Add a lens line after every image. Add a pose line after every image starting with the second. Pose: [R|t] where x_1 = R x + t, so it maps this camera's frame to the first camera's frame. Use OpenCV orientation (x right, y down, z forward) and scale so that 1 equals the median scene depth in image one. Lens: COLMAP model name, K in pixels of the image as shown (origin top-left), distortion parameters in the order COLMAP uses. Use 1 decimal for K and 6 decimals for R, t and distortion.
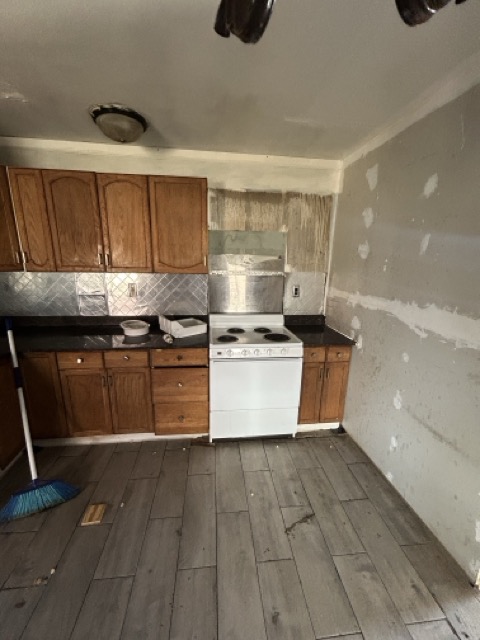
lens RADIAL K [[260.5, 0, 242.3], [0, 260.5, 319.0], [0, 0, 1]] dist [-0.002699, 0.000610]
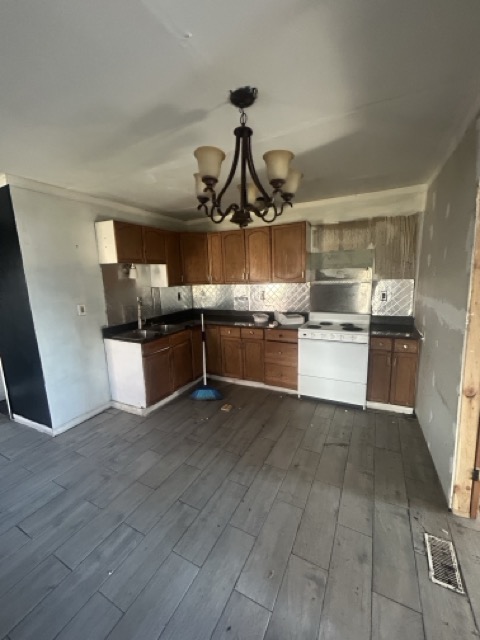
lens RADIAL K [[260.5, 0, 241.7], [0, 260.5, 319.2], [0, 0, 1]] dist [-0.002699, 0.000610]
pose [[0.830468, 0.046171, -0.555150, 0.411259], [-0.077069, 0.996499, -0.032411, 0.111126], [0.551709, 0.069701, 0.831119, -0.431159]]
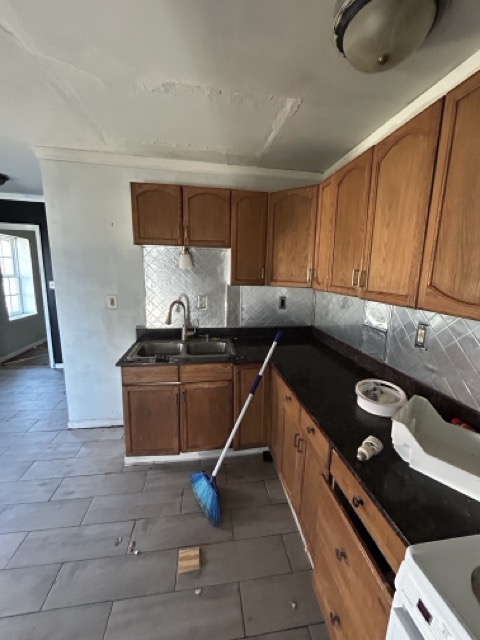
lens RADIAL K [[260.5, 0, 241.4], [0, 260.5, 318.7], [0, 0, 1]] dist [-0.002699, 0.000610]
pose [[0.035017, 0.166958, -0.985342, 0.120535], [-0.252331, 0.955480, 0.152931, -0.151284], [0.967007, 0.243277, 0.075586, 0.661849]]
